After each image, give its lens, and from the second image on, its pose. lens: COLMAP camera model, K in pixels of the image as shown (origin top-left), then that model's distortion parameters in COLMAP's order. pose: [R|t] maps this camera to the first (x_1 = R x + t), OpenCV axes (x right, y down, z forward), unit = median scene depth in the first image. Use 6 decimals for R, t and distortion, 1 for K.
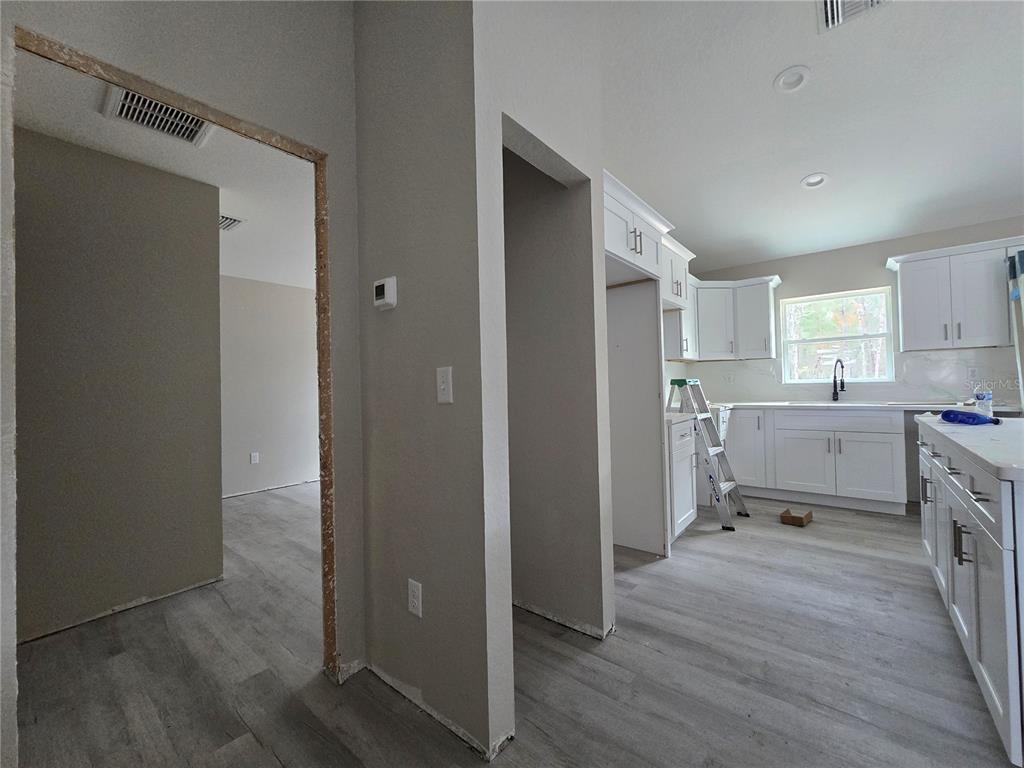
lens RADIAL K [[417.6, 0, 506.4], [0, 417.6, 383.4], [0, 0, 1]] dist [-0.002496, 0.000515]
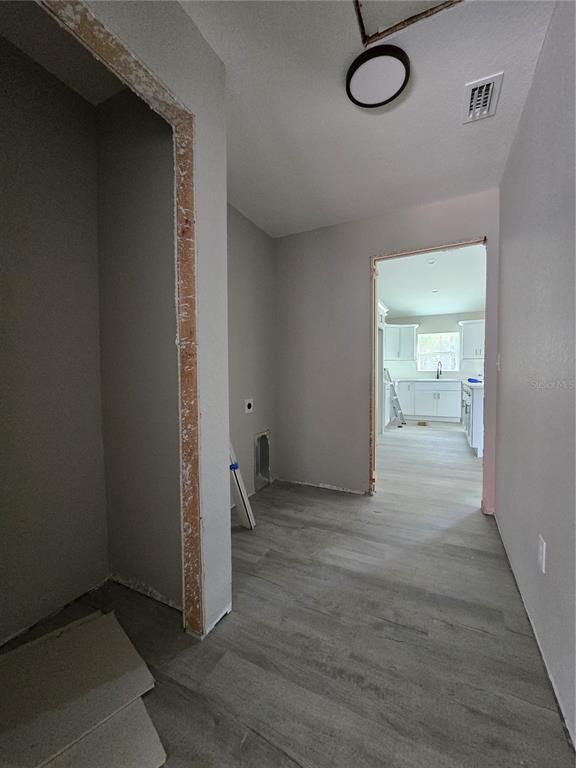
lens RADIAL K [[313.2, 0, 287.3], [0, 313.2, 384.0], [0, 0, 1]] dist [-0.002496, 0.000515]
pose [[0.971495, 0.018780, 0.236314, -0.574794], [-0.029284, 0.998729, 0.041019, 0.028000], [-0.235243, -0.046770, 0.970811, -0.657849]]
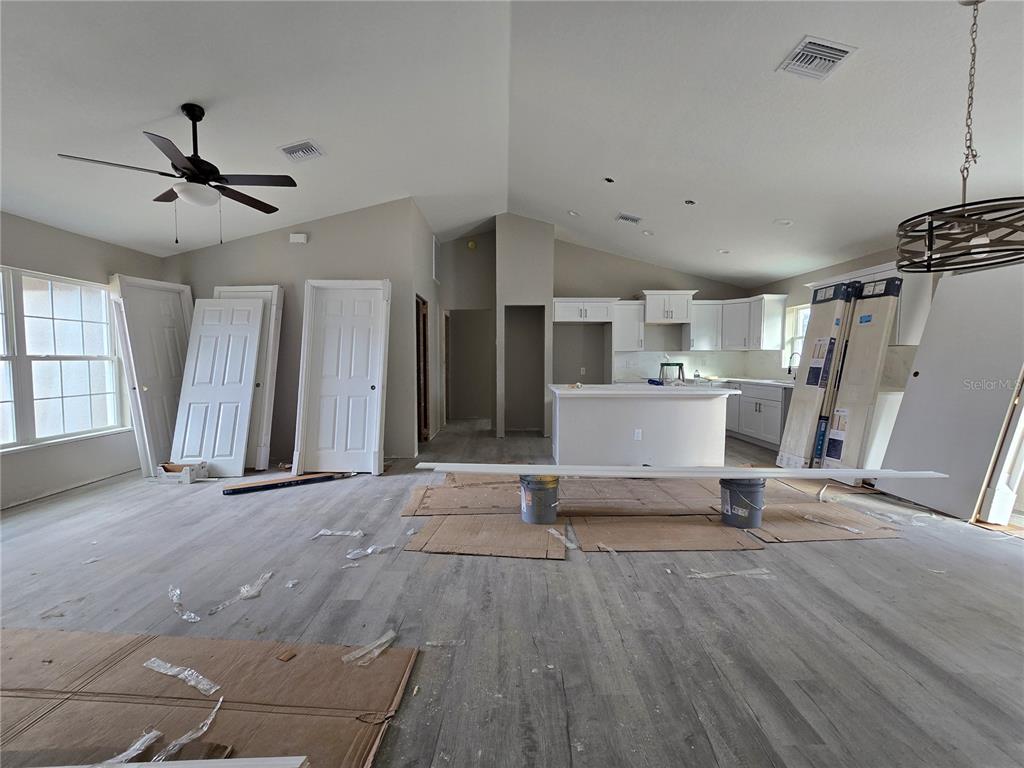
lens RADIAL K [[417.6, 0, 515.7], [0, 417.6, 383.2], [0, 0, 1]] dist [-0.002496, 0.000515]
pose [[0.651607, 0.065439, -0.755729, 1.496239], [-0.010059, 0.996930, 0.077652, -0.063460], [0.758490, -0.042997, 0.650265, -0.806531]]
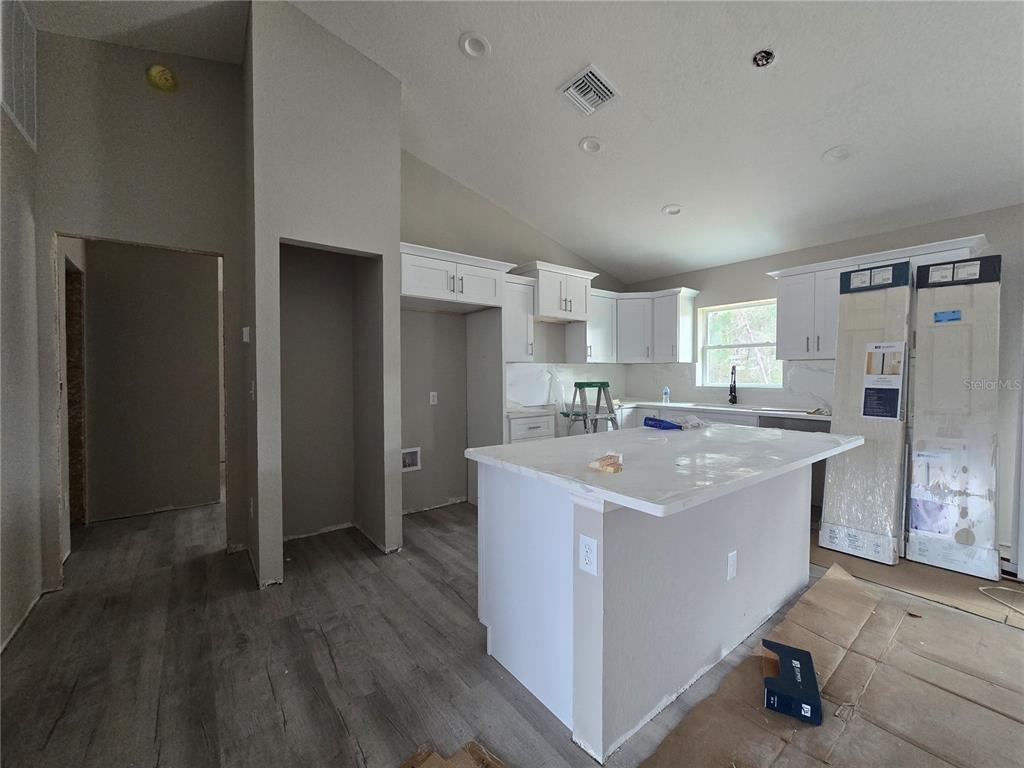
lens RADIAL K [[417.6, 0, 507.4], [0, 417.6, 381.8], [0, 0, 1]] dist [-0.002496, 0.000515]
pose [[0.973288, 0.024720, -0.228255, 0.560077], [-0.018148, 0.999359, 0.030847, -0.046760], [0.228871, -0.025881, 0.973113, -0.217692]]
